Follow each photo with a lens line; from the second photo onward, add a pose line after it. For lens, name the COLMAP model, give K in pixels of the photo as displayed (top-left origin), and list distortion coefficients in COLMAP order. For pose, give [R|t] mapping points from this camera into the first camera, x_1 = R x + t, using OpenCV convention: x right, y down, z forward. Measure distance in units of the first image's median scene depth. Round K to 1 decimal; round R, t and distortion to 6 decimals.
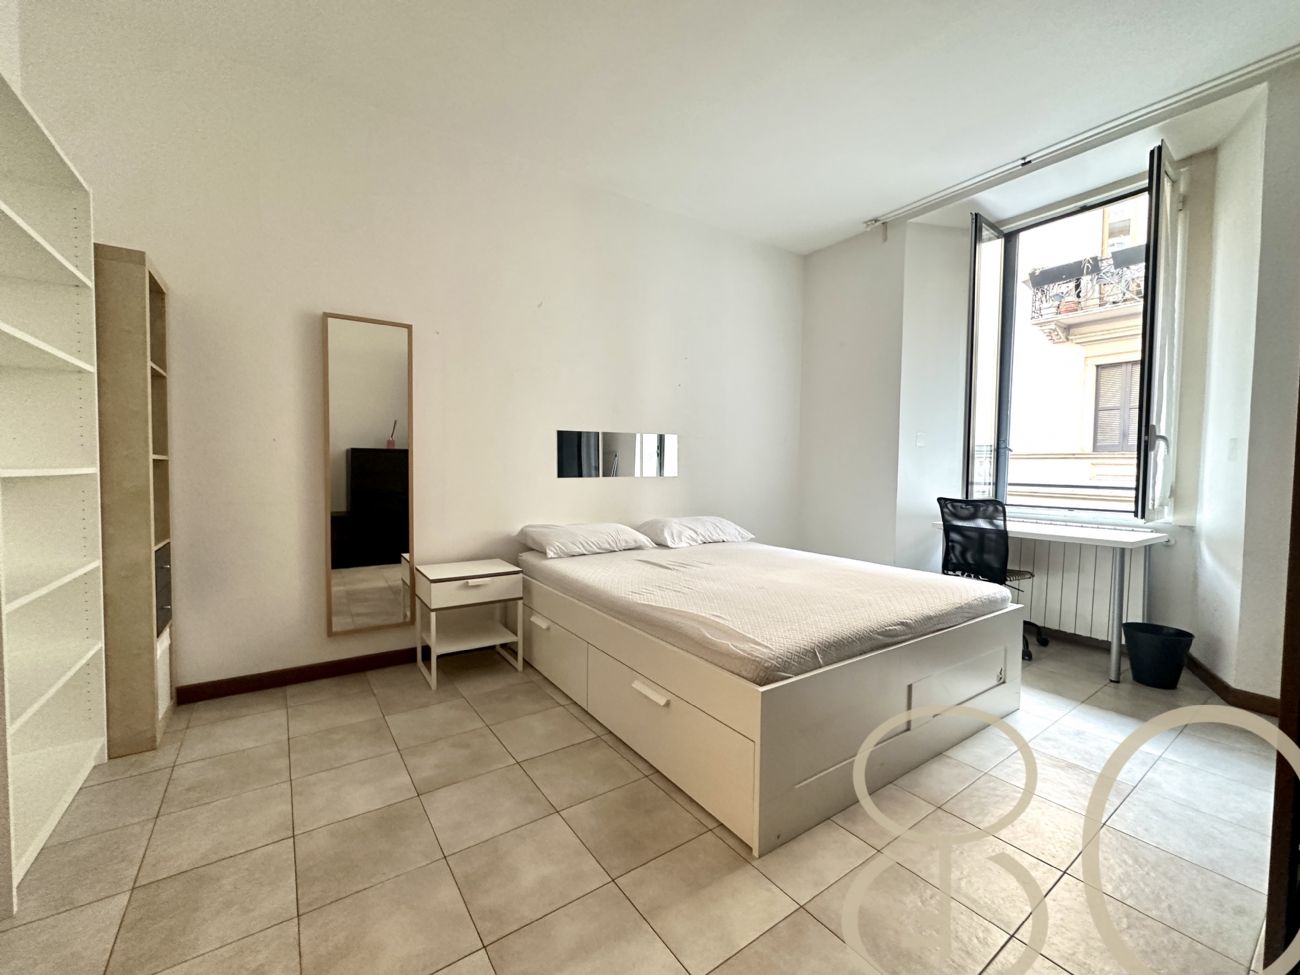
lens RADIAL K [[533.6, 0, 643.8], [0, 533.6, 489.6], [0, 0, 1]] dist [-0.002993, 0.000184]
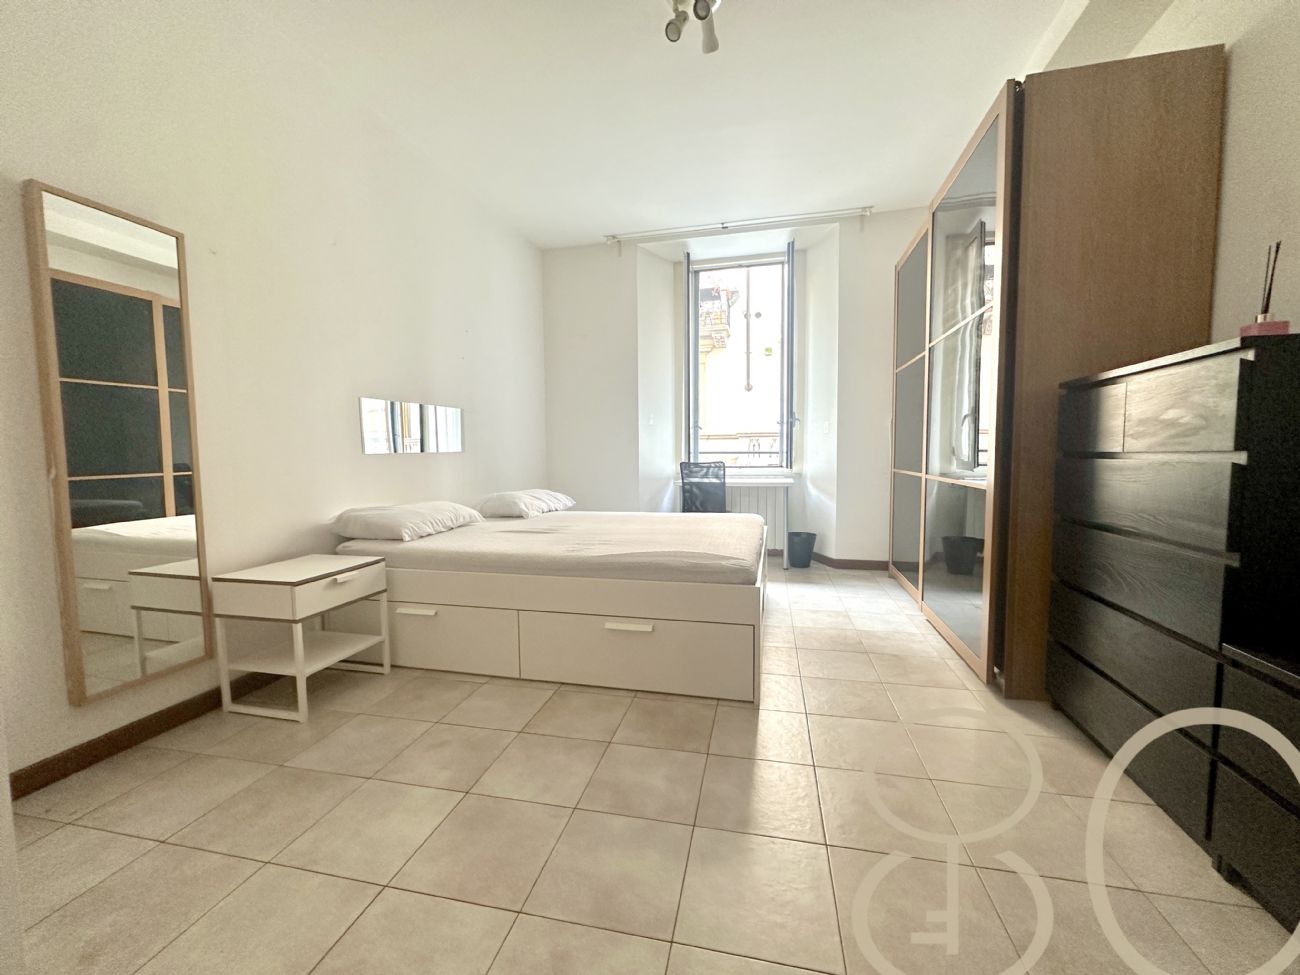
lens RADIAL K [[533.6, 0, 630.1], [0, 533.6, 493.3], [0, 0, 1]] dist [-0.002993, 0.000184]
pose [[0.743990, -0.067698, 0.664753, -0.527221], [0.046357, 0.997687, 0.049721, 0.023543], [-0.666581, -0.006176, 0.745407, 0.097078]]
